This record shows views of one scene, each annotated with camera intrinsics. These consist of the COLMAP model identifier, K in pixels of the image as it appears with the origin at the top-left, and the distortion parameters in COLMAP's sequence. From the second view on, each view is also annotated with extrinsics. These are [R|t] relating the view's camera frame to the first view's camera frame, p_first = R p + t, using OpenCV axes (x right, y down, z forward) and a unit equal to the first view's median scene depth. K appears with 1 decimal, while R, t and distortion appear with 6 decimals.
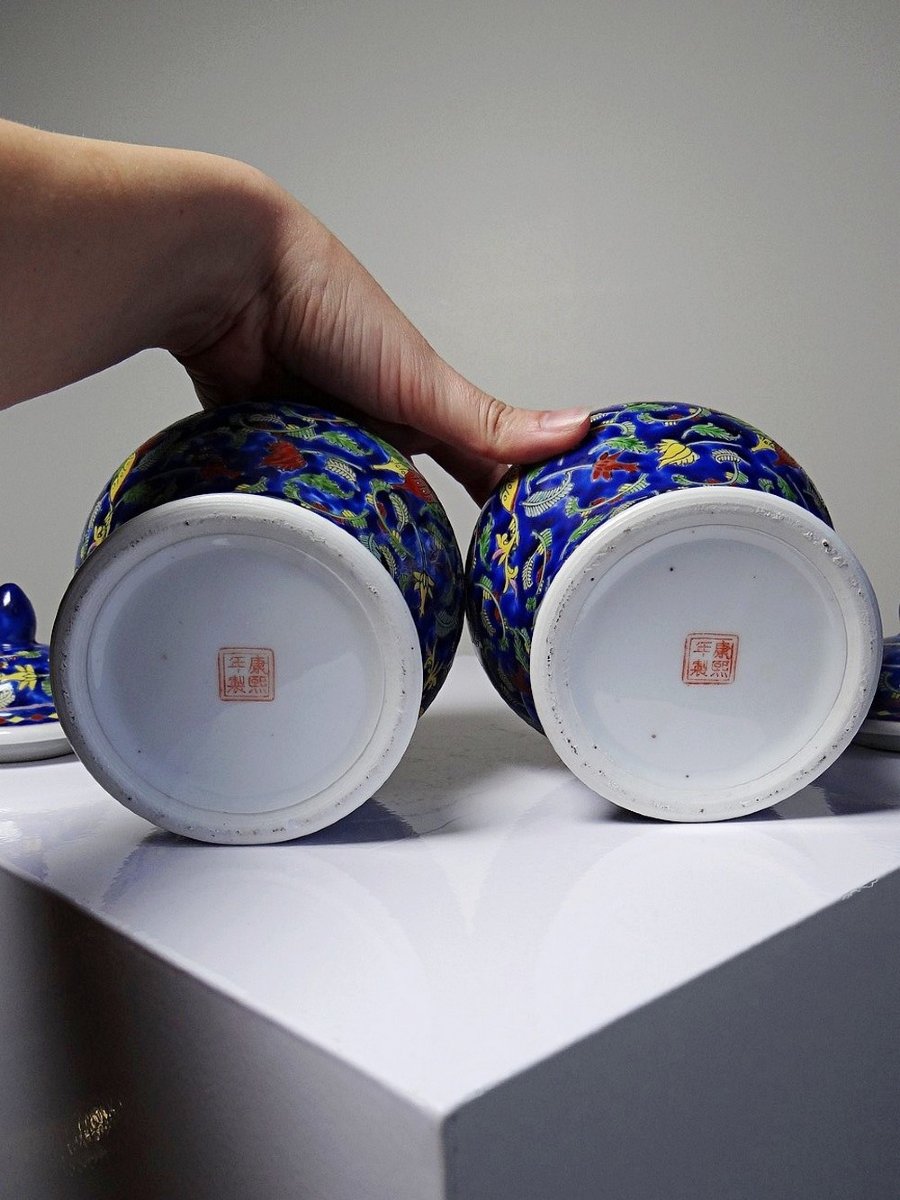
lens RADIAL K [[1051.5, 0, 453.3], [0, 1051.5, 602.7], [0, 0, 1]] dist [-0.000755, -0.004497]
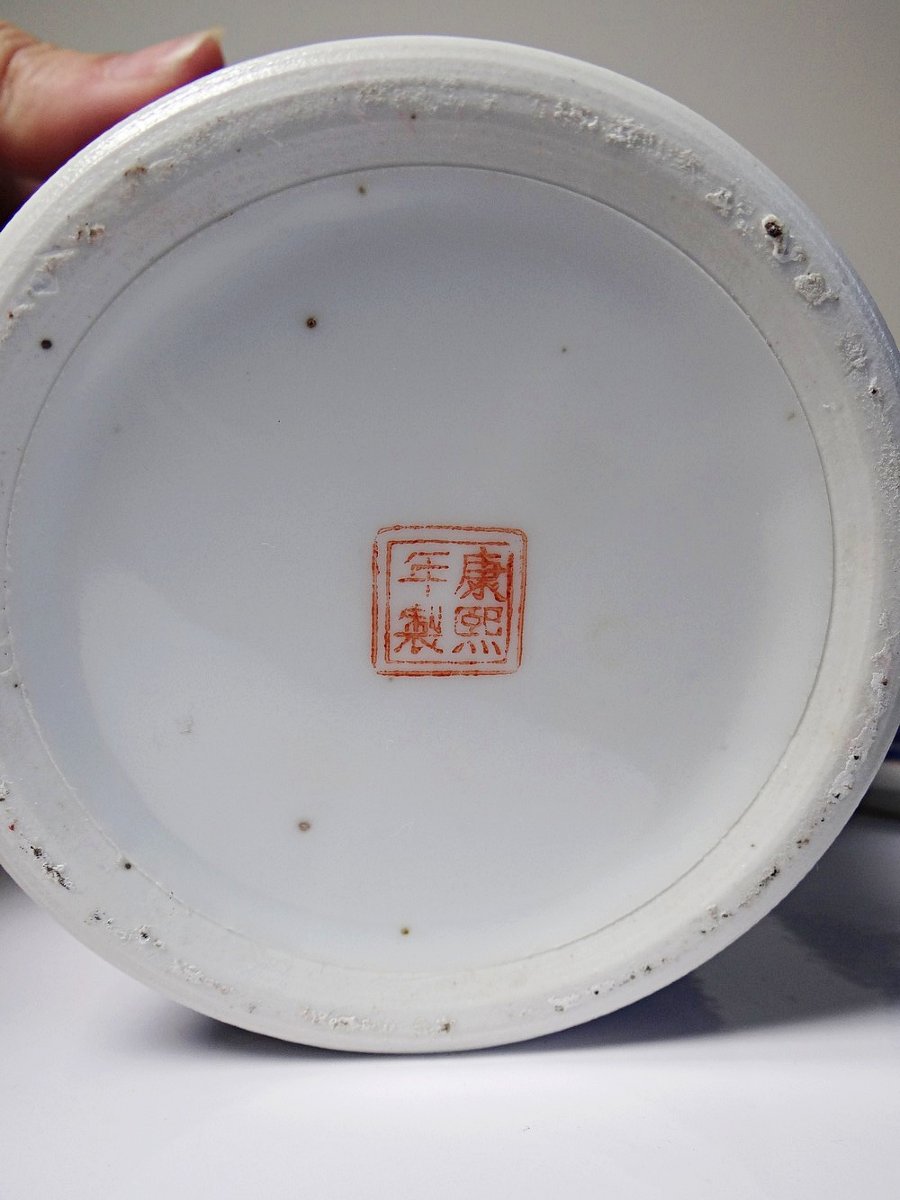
lens RADIAL K [[1051.5, 0, 446.8], [0, 1051.5, 598.2], [0, 0, 1]] dist [-0.000755, -0.004497]
pose [[0.997165, -0.015127, 0.073713, 0.218928], [0.016190, 0.999773, -0.013846, 0.057238], [-0.073487, 0.015001, 0.997183, 0.657018]]
